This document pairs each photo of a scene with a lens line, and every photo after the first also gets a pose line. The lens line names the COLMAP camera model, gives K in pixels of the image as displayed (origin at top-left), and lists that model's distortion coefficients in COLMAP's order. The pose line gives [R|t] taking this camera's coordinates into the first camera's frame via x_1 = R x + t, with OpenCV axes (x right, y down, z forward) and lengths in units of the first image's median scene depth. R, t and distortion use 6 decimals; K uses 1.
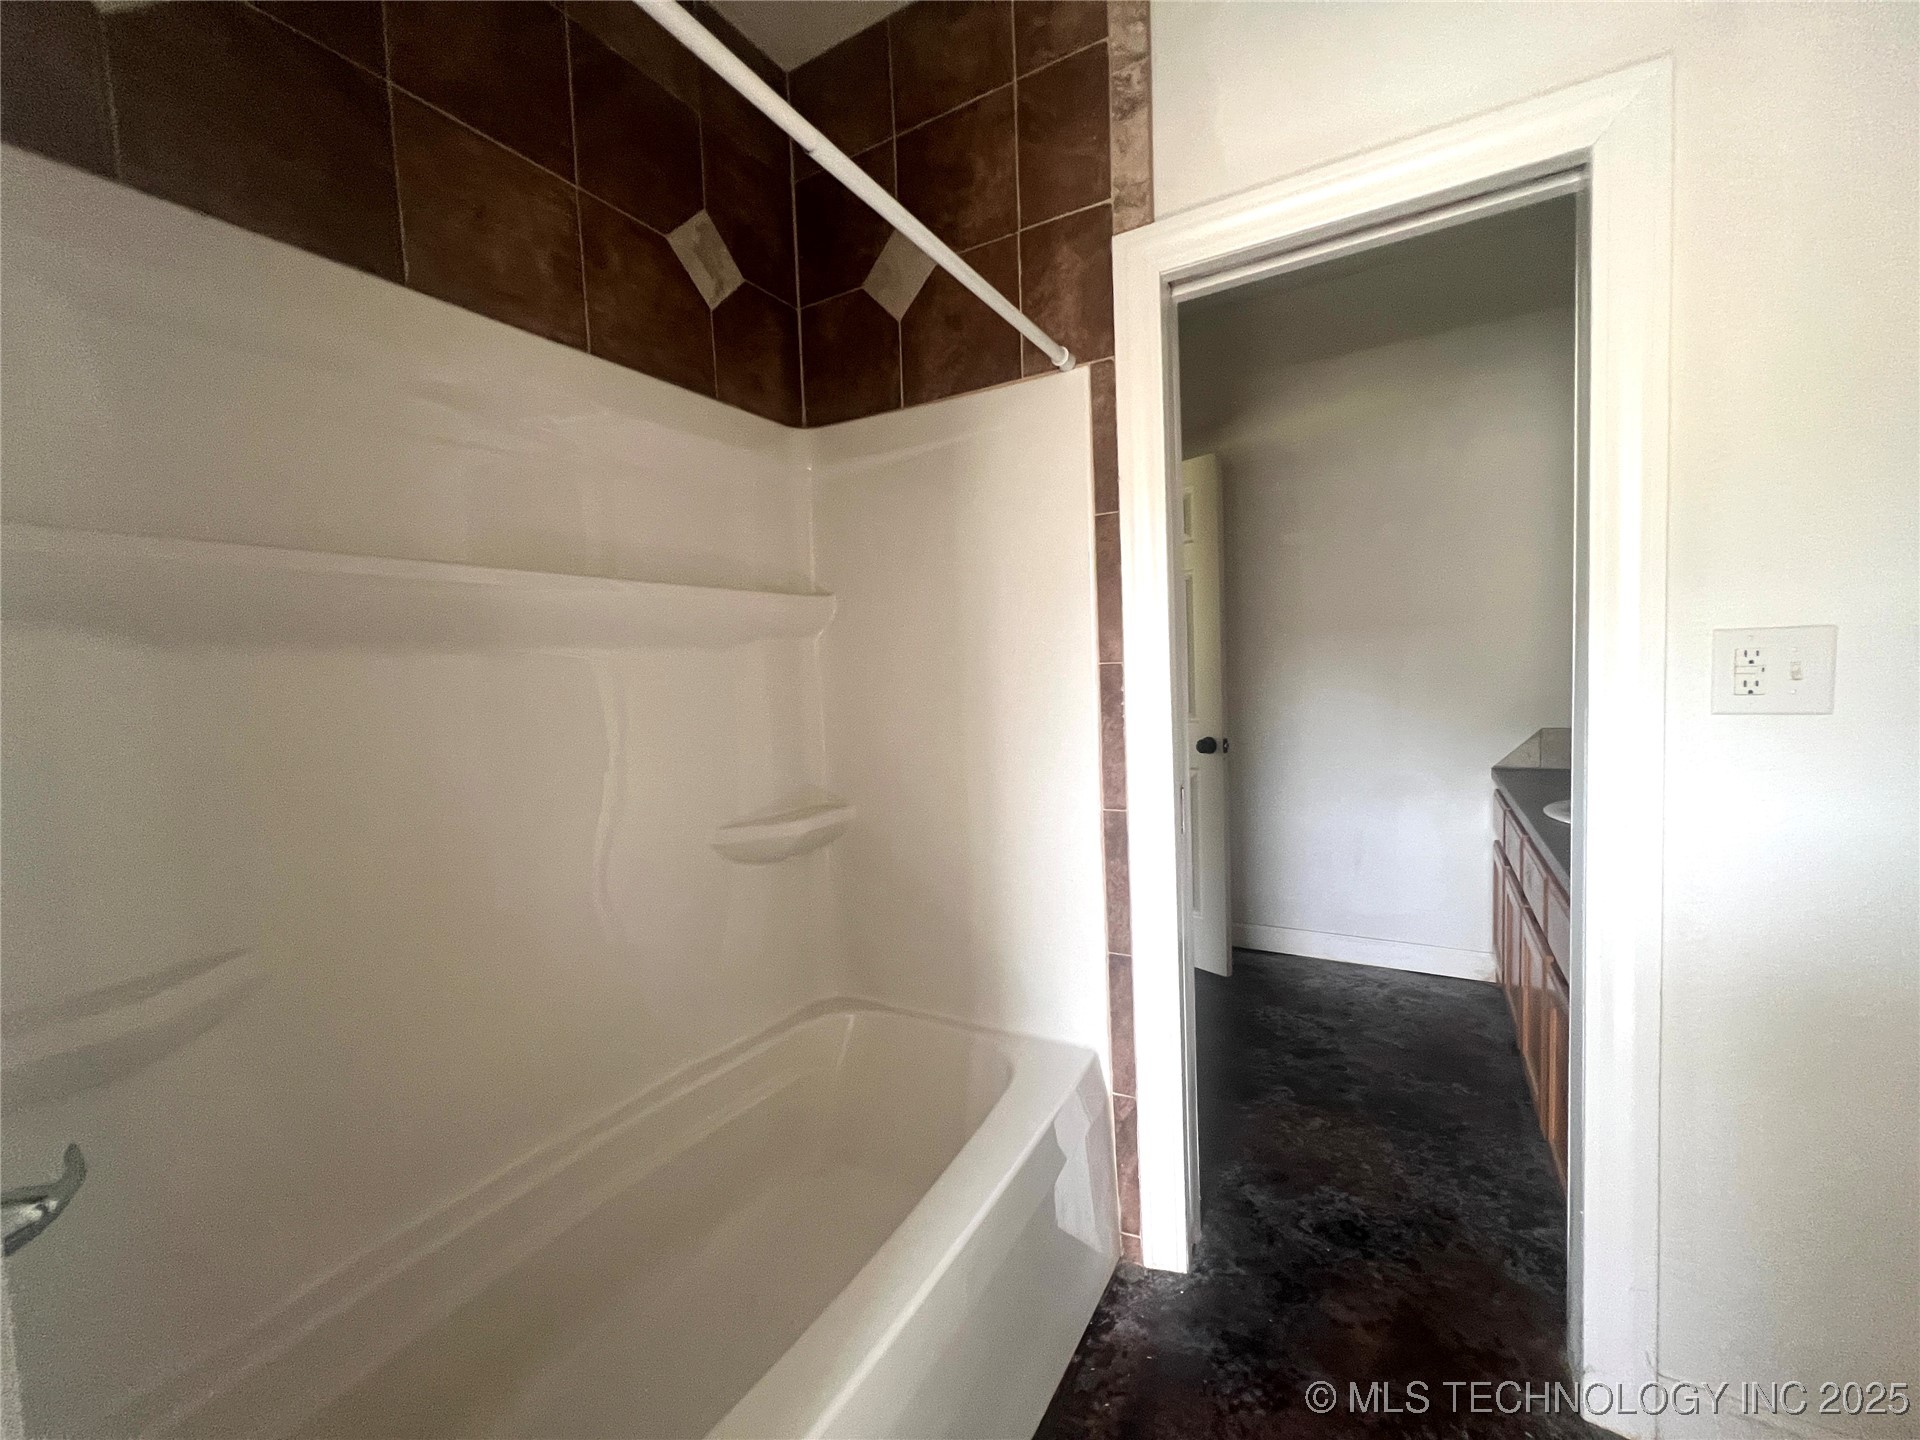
lens RADIAL K [[775.9, 0, 957.3], [0, 775.9, 714.9], [0, 0, 1]] dist [0.000092, 0.000198]
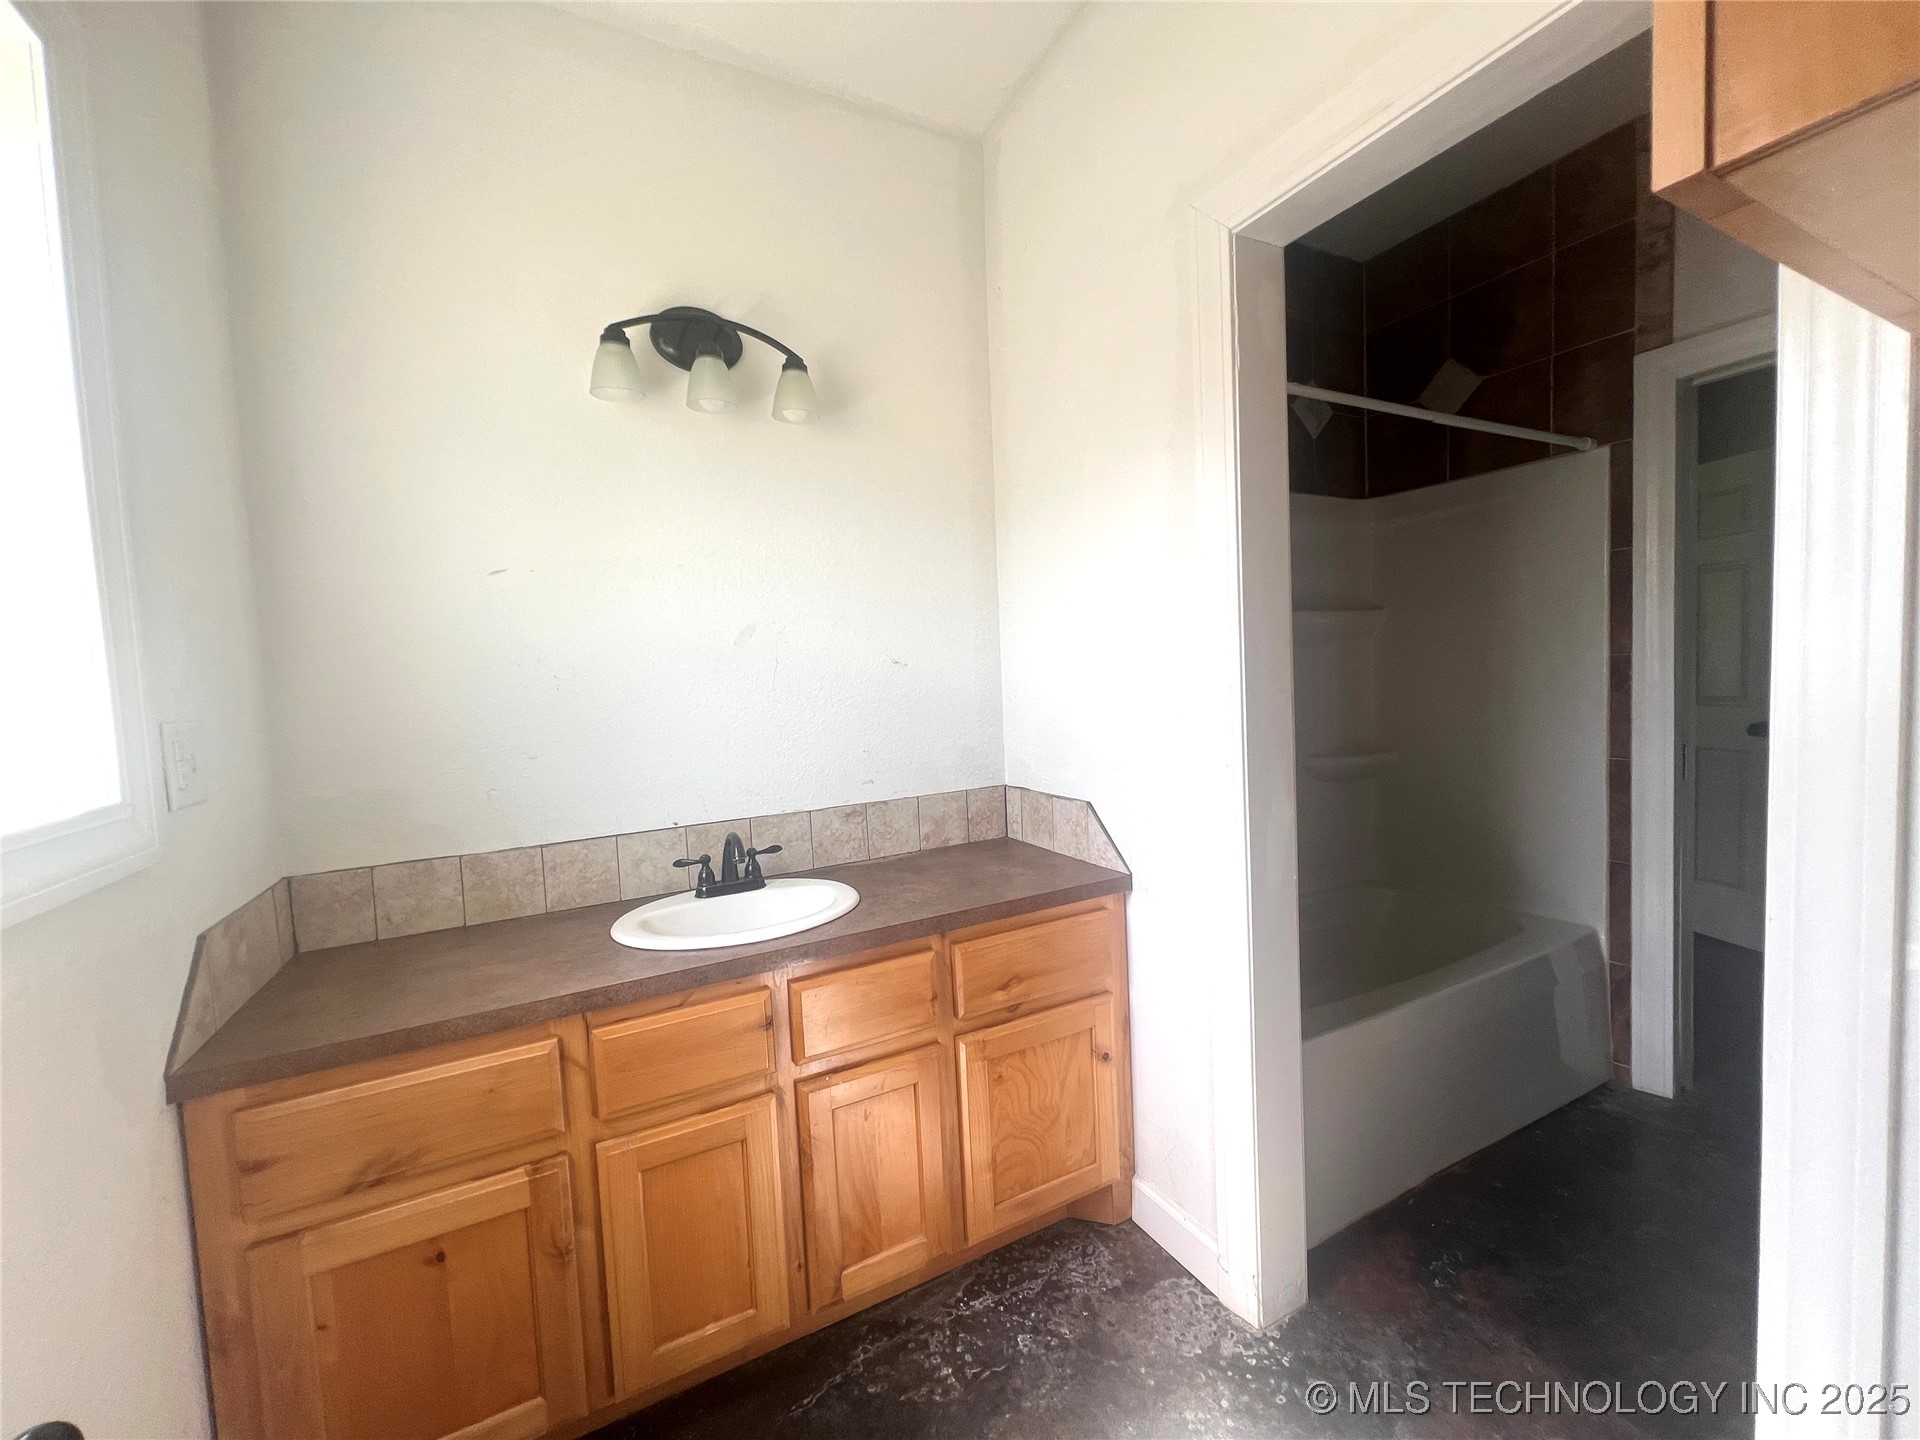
lens RADIAL K [[774.2, 0, 963.7], [0, 774.2, 715.8], [0, 0, 1]] dist [-0.002328, 0.002674]
pose [[0.852767, 0.034361, -0.521159, -0.085329], [-0.026931, 0.999399, 0.021826, 0.047925], [0.521596, -0.004577, 0.853180, -0.848851]]
